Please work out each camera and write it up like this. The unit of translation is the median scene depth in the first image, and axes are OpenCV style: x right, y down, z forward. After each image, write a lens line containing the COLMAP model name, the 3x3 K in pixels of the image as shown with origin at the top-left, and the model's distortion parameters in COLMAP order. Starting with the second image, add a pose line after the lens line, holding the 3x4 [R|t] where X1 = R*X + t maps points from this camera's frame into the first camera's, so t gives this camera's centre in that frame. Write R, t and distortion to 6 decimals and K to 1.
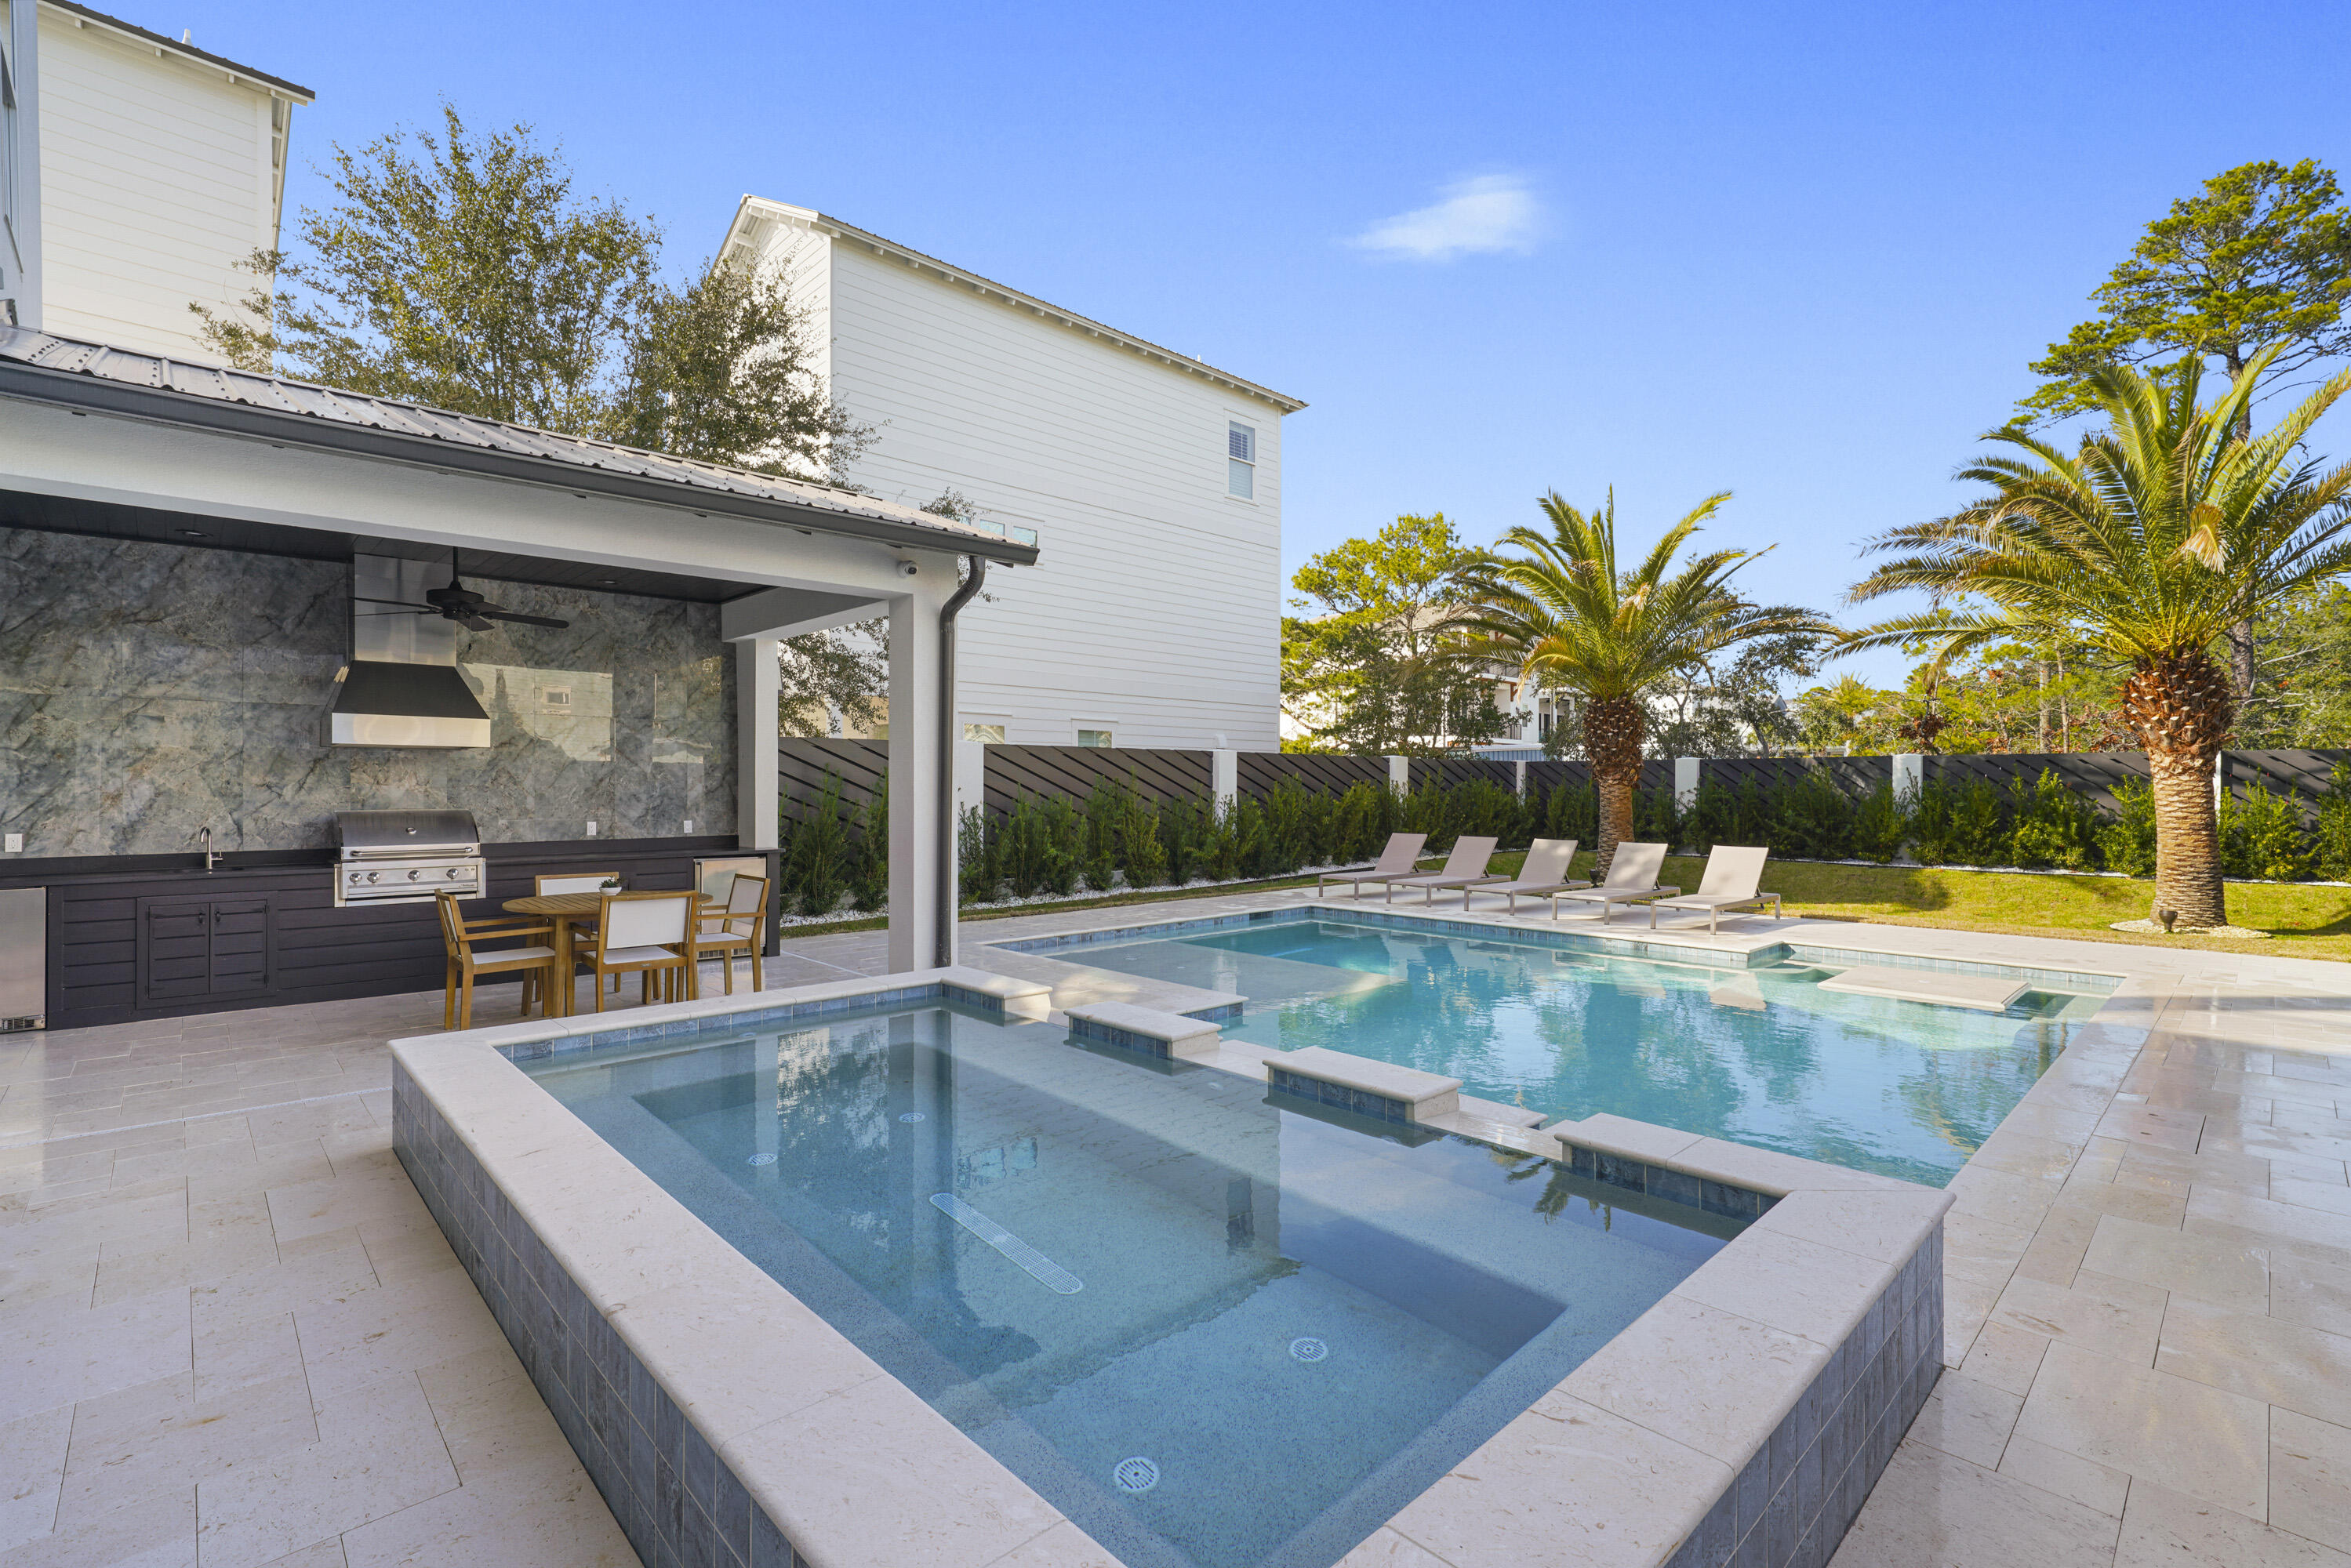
lens RADIAL K [[1054.1, 0, 1167.4], [0, 1054.1, 792.1], [0, 0, 1]] dist [0.002811, 0.004167]
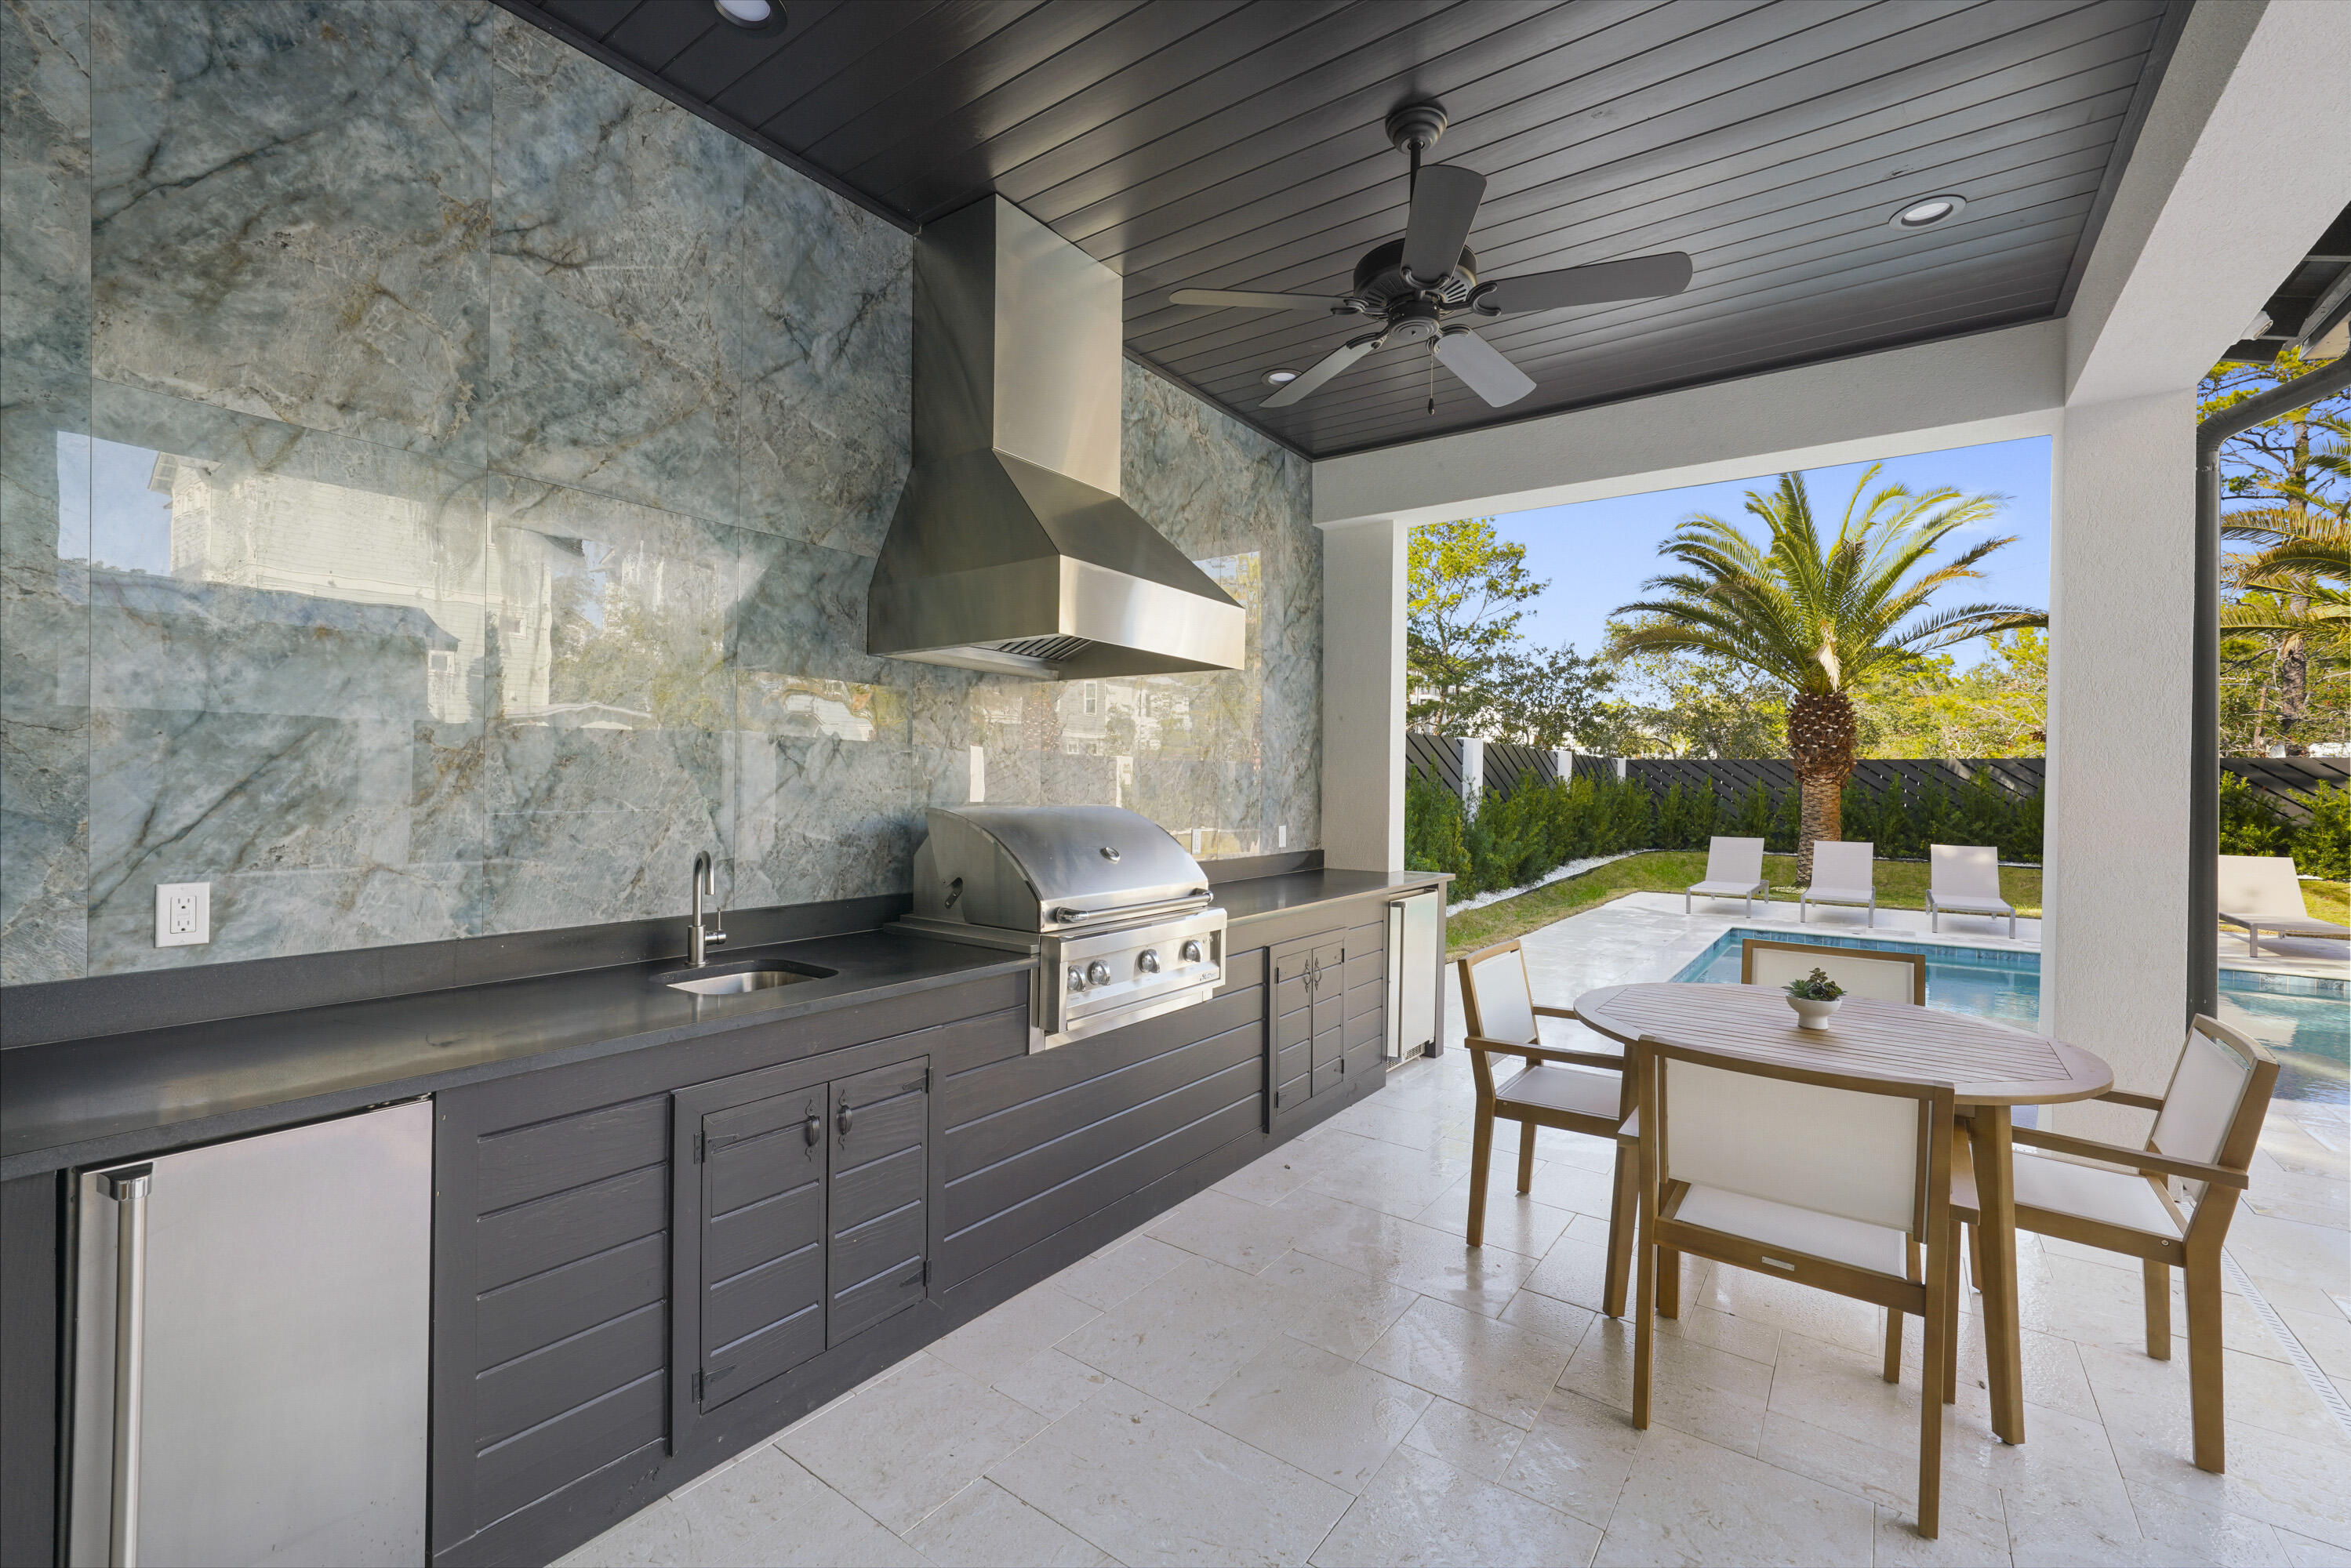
lens RADIAL K [[977.5, 0, 1182.6], [0, 977.5, 788.7], [0, 0, 1]] dist [-0.002622, -0.000052]
pose [[0.979284, 0.011144, 0.202186, -0.452325], [-0.011538, 0.999933, 0.000768, 0.005101], [-0.202164, -0.003085, 0.979347, 0.354960]]
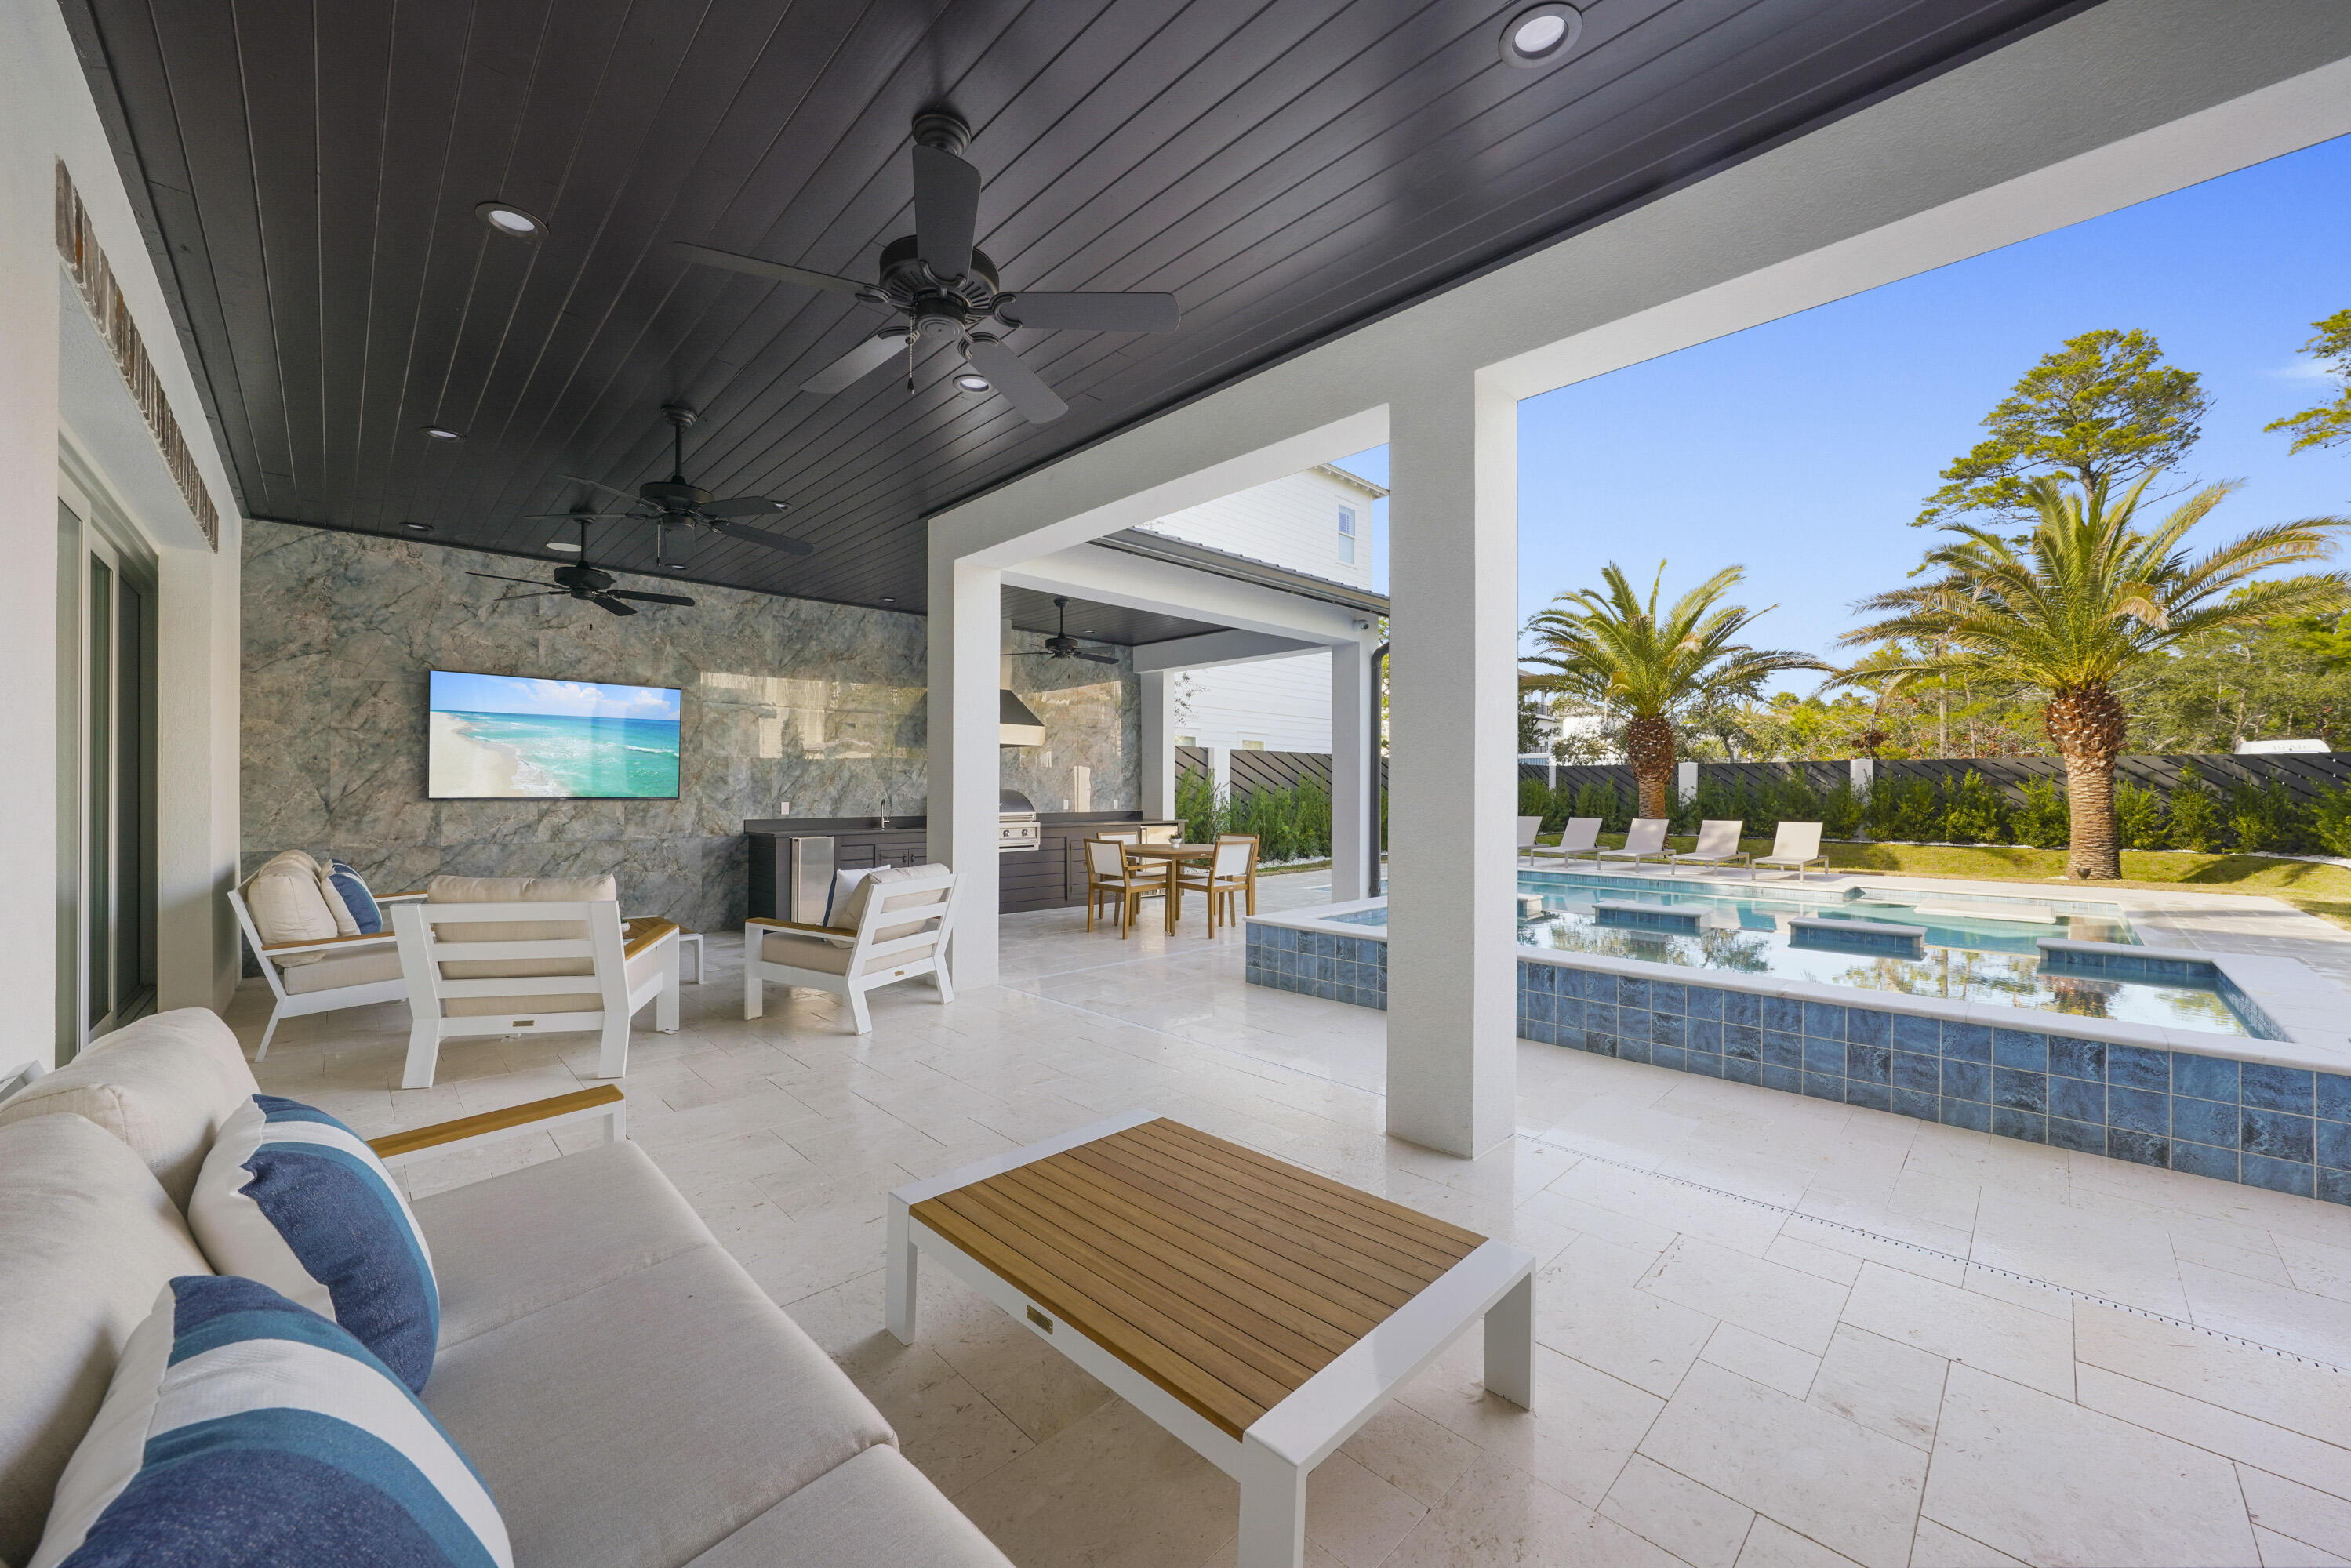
lens RADIAL K [[868.5, 0, 1178.7], [0, 868.5, 795.1], [0, 0, 1]] dist [-0.000951, -0.000039]
pose [[0.999589, 0.000019, 0.028665, -0.295826], [0.000040, 0.999998, -0.002037, 0.016723], [-0.028665, 0.002038, 0.999587, -0.120071]]
